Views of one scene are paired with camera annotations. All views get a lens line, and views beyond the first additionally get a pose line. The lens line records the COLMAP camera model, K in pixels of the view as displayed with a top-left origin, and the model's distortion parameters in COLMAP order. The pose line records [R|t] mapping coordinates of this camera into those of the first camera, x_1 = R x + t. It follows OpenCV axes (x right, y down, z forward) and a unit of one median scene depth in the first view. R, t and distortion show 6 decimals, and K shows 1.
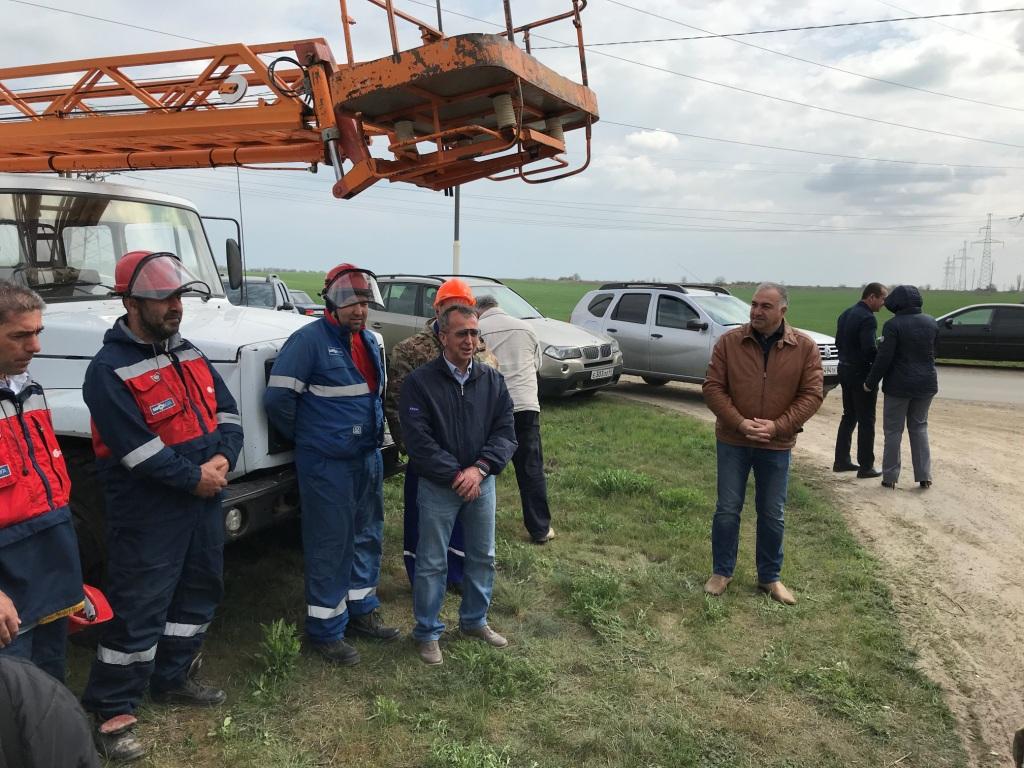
lens RADIAL K [[855.6, 0, 504.0], [0, 855.6, 391.9], [0, 0, 1]] dist [0.025001, -0.017955]
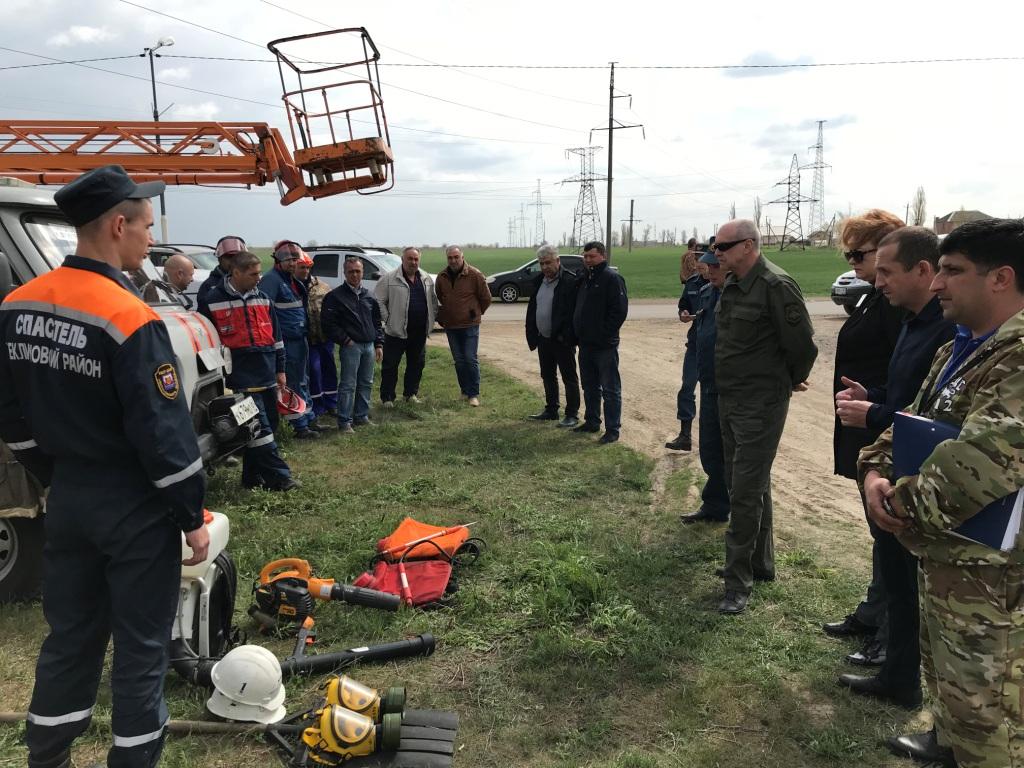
lens RADIAL K [[855.6, 0, 516.3], [0, 855.6, 387.0], [0, 0, 1]] dist [0.025001, -0.017955]
pose [[0.886407, -0.104521, 0.450953, -0.586698], [0.088108, 0.994461, 0.057307, 0.109530], [-0.454445, -0.011065, 0.890706, -0.899001]]
